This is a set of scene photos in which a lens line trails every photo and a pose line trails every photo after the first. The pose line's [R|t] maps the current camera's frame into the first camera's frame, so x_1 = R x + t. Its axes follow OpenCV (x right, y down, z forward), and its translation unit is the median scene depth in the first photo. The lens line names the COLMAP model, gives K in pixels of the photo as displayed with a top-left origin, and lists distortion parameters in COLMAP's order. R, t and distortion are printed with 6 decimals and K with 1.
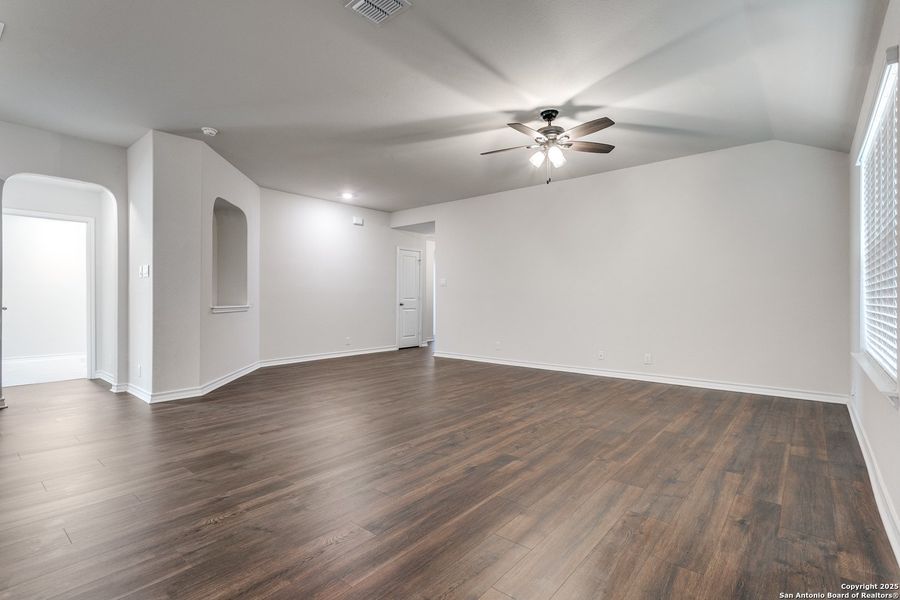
lens RADIAL K [[431.5, 0, 444.8], [0, 431.5, 300.1], [0, 0, 1]] dist [0.000071, -0.000010]
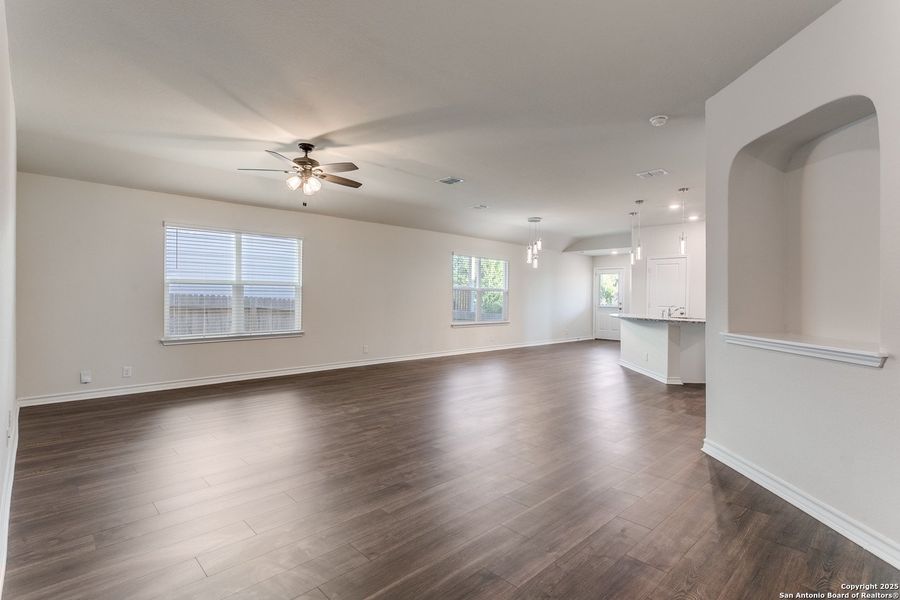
lens RADIAL K [[436.4, 0, 445.6], [0, 436.4, 298.1], [0, 0, 1]] dist [0.002495, 0.000400]
pose [[-0.994443, -0.009654, 0.104837, -0.246960], [-0.009420, 0.999952, 0.002733, -0.043051], [-0.104858, 0.001730, -0.994486, 2.134747]]
